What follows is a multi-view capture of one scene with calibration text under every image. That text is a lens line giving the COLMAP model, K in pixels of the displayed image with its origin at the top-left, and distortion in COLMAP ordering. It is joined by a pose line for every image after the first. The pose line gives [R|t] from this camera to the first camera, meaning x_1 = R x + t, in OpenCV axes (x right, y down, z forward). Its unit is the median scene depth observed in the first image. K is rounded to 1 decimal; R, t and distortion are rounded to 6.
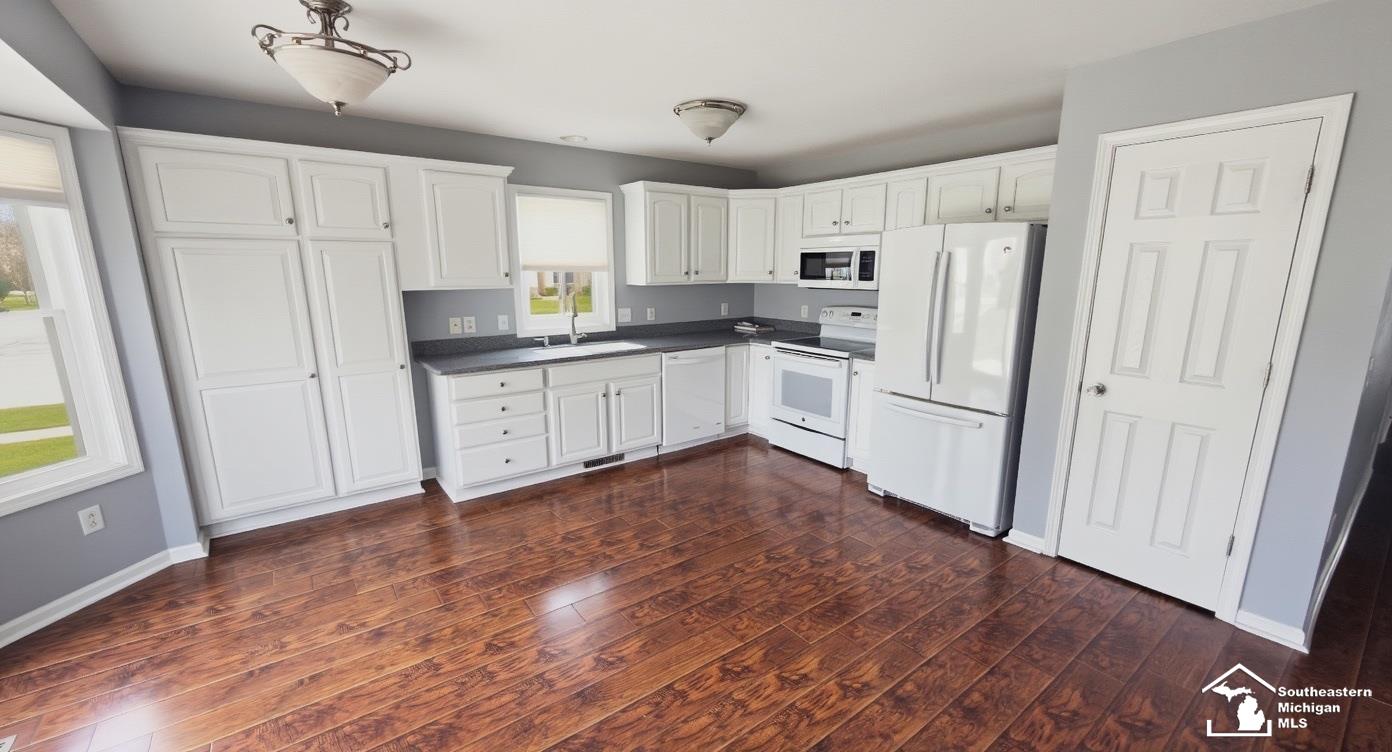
lens RADIAL K [[552.0, 0, 692.7], [0, 552.0, 378.5], [0, 0, 1]] dist [-0.000575, -0.000259]
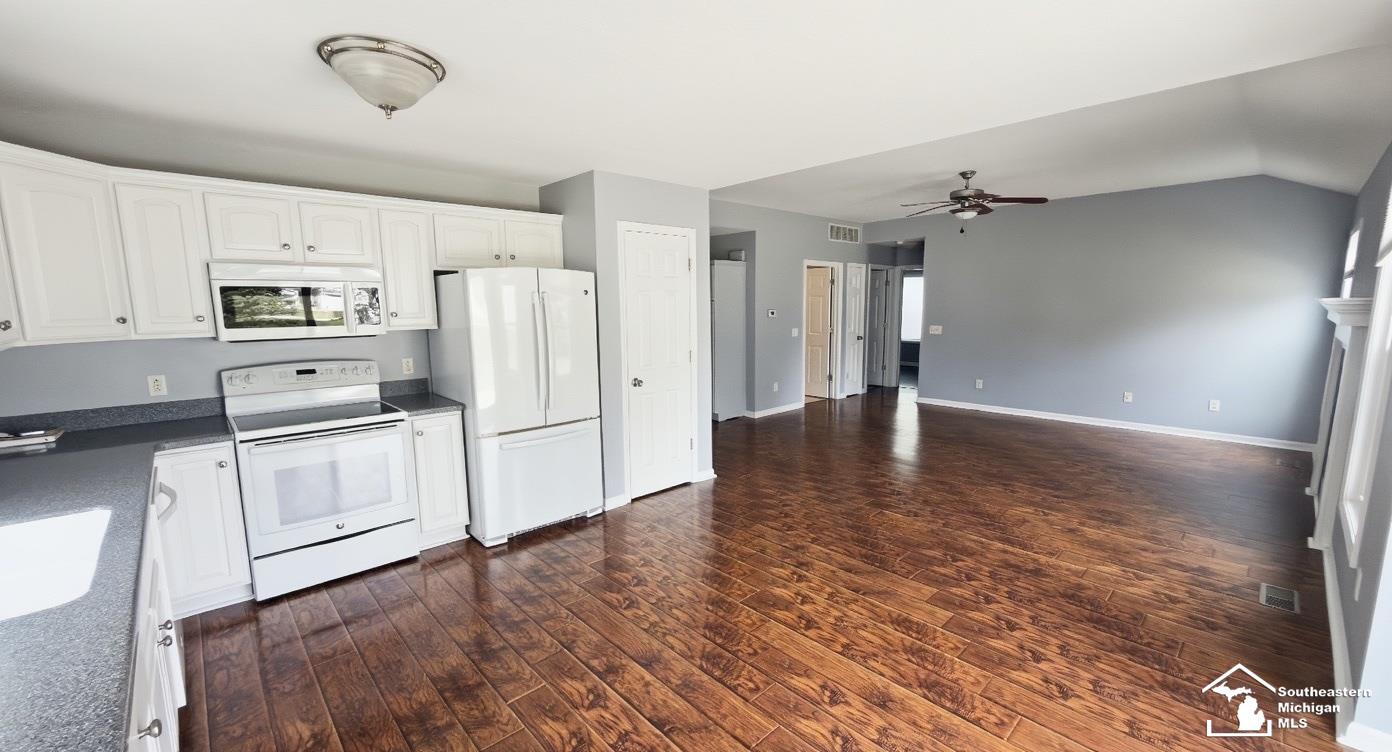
lens RADIAL K [[552.0, 0, 692.7], [0, 552.0, 378.5], [0, 0, 1]] dist [-0.000575, -0.000259]
pose [[-0.105646, -0.131909, 0.985616, -0.668634], [0.204030, 0.967200, 0.151314, -0.157489], [-0.973247, 0.217081, -0.075268, 0.772613]]
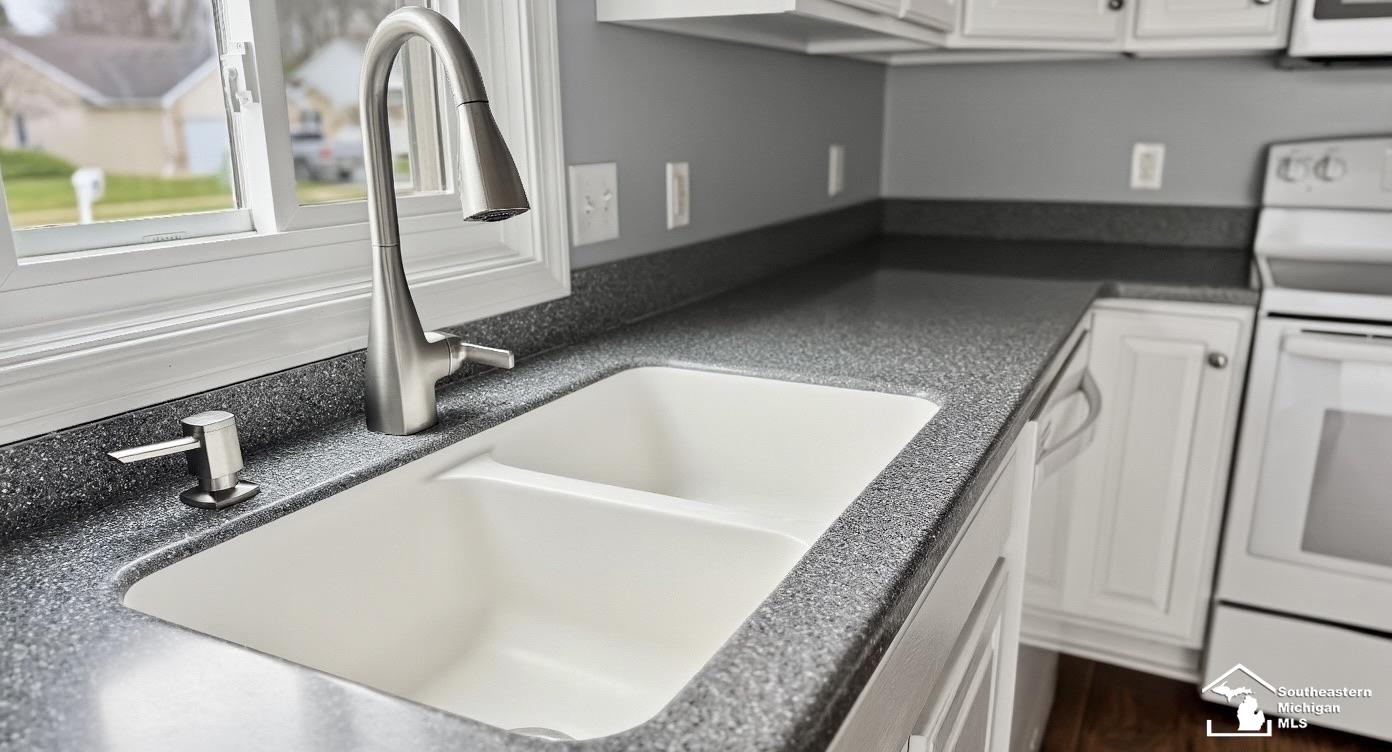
lens RADIAL K [[988.5, 0, 696.4], [0, 988.5, 405.6], [0, 0, 1]] dist [0.002883, 0.002388]
pose [[0.897939, -0.126342, 0.421597, -0.347374], [0.089482, 0.990311, 0.106190, -0.118048], [-0.430928, -0.057627, 0.900544, 1.010068]]
